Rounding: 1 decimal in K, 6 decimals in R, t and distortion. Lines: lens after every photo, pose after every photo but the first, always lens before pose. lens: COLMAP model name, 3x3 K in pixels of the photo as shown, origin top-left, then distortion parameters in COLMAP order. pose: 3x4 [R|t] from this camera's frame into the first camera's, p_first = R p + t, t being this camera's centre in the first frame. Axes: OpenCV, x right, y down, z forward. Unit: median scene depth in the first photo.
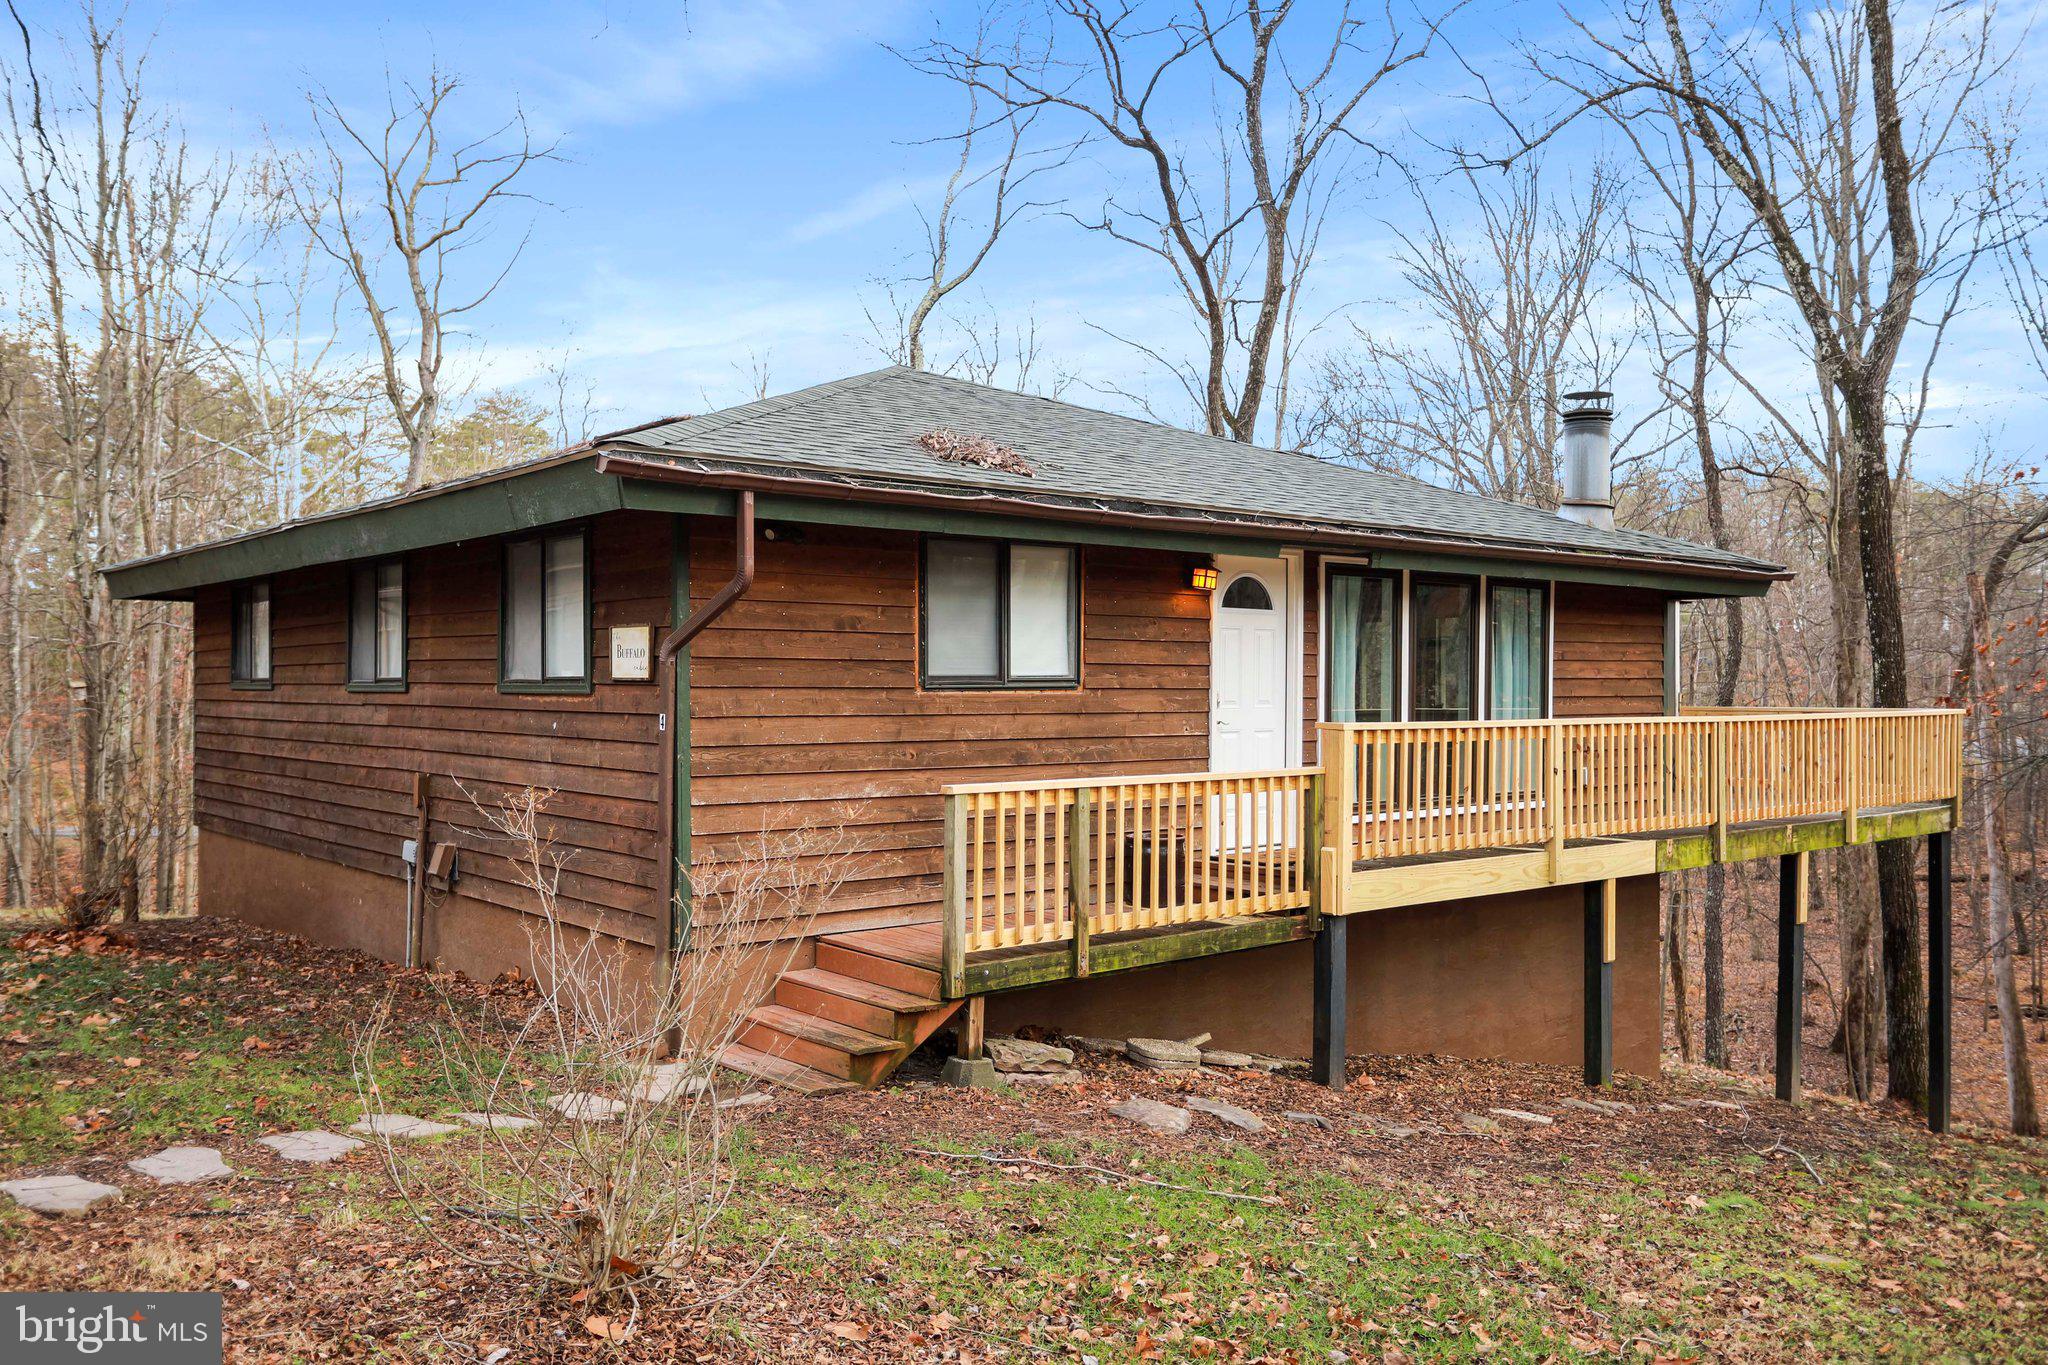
lens RADIAL K [[1682.0, 0, 1024.0], [0, 1682.0, 682.5], [0, 0, 1]] dist [0.000202, 0.040491]
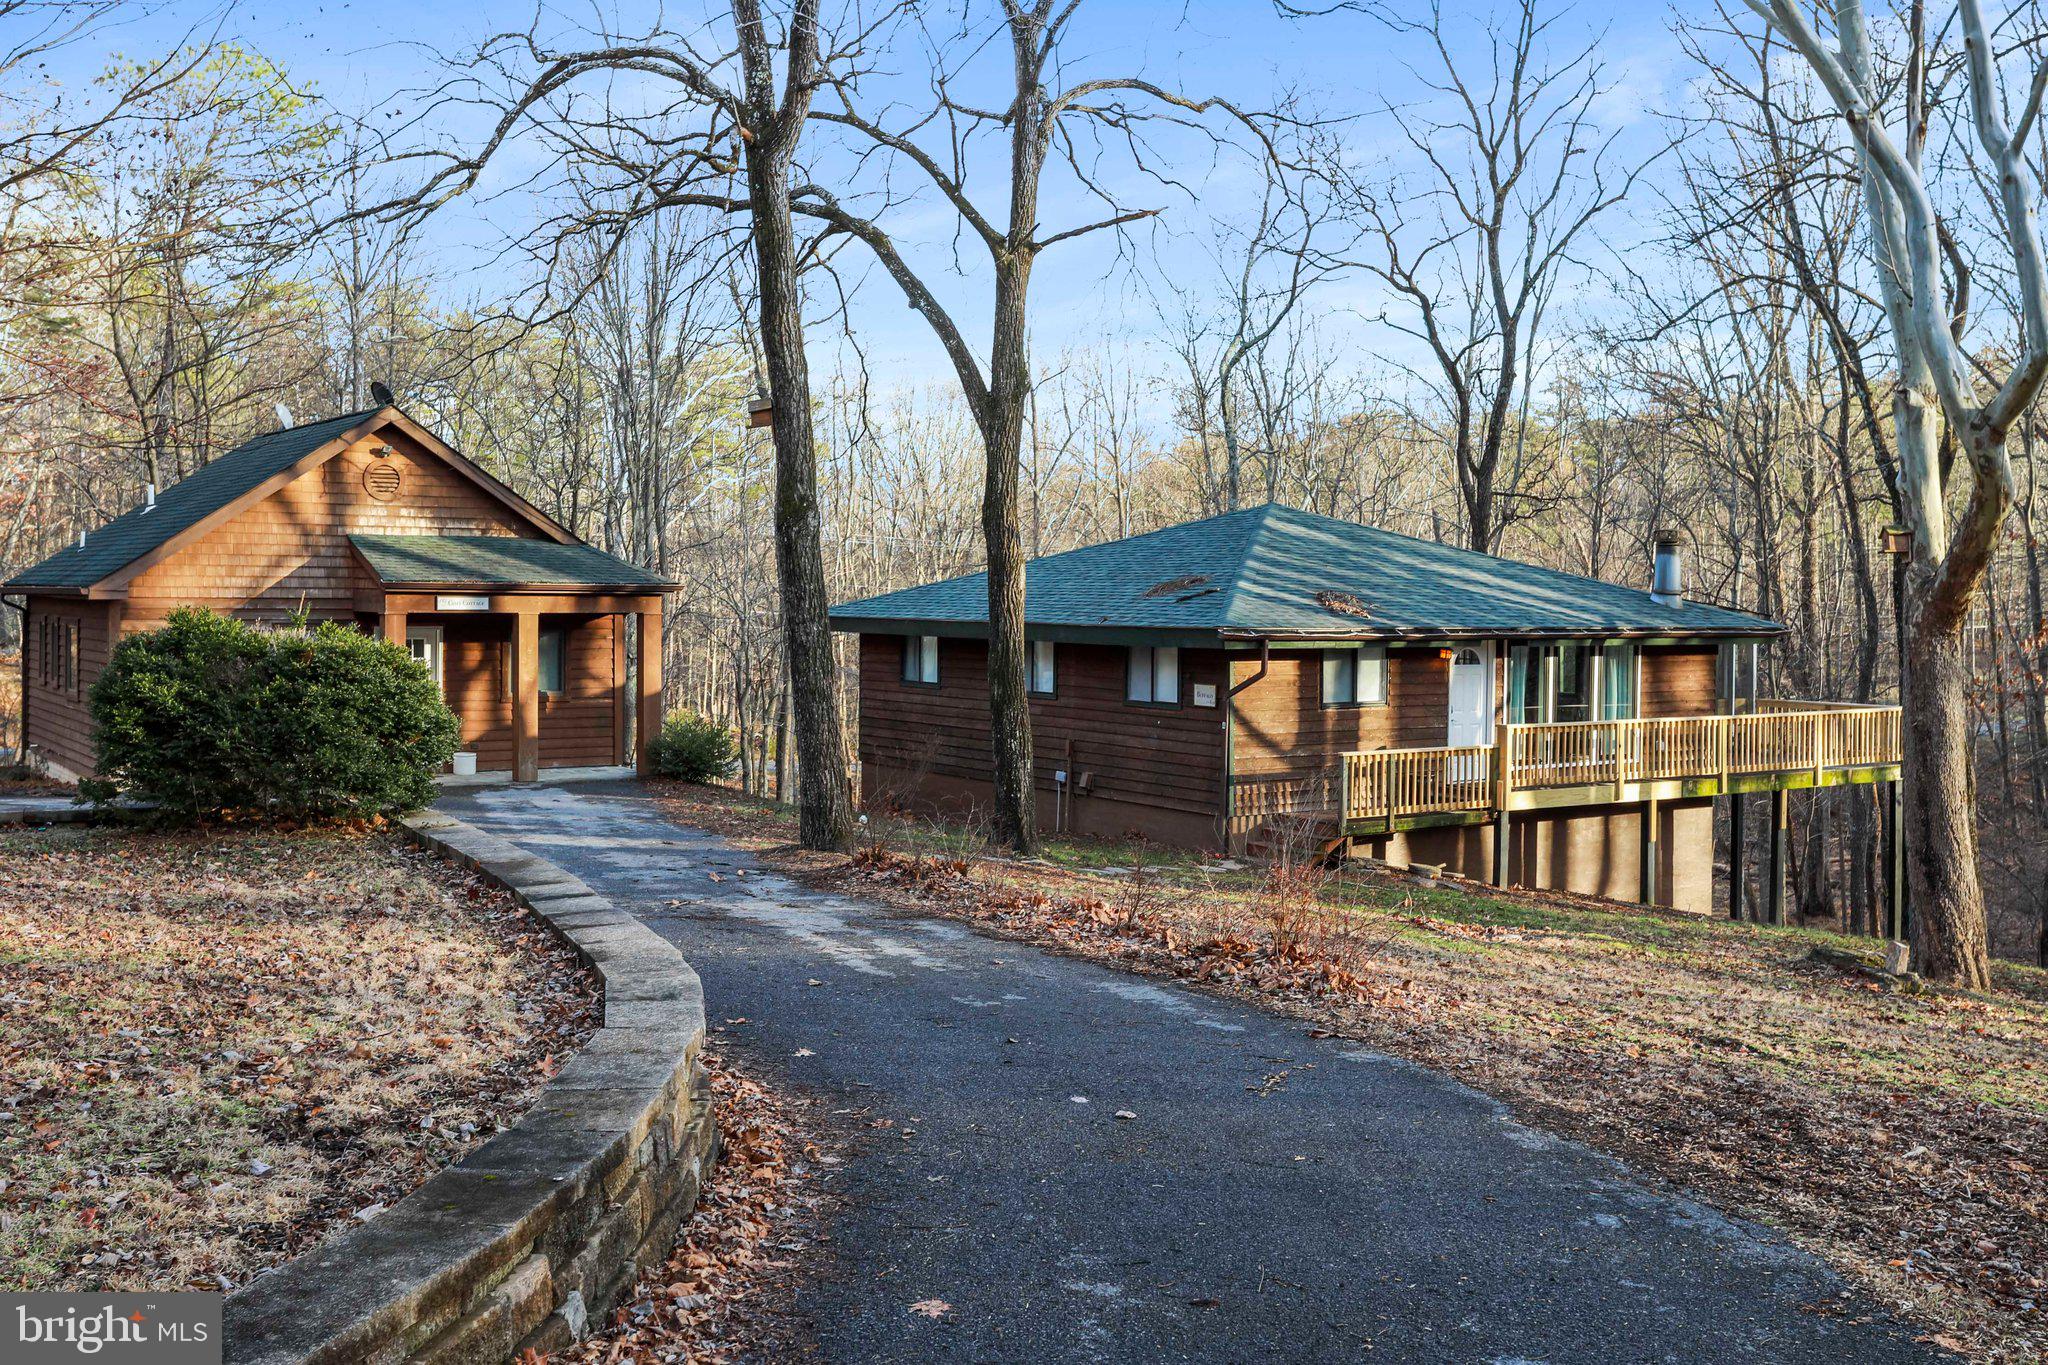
lens RADIAL K [[2049.4, 0, 1045.3], [0, 2049.4, 584.0], [0, 0, 1]] dist [0.021043, -0.001591]
pose [[0.995230, 0.006038, -0.097367, -0.146769], [-0.006262, 0.999978, -0.001992, -0.143801], [0.097353, 0.002593, 0.995247, -1.658549]]
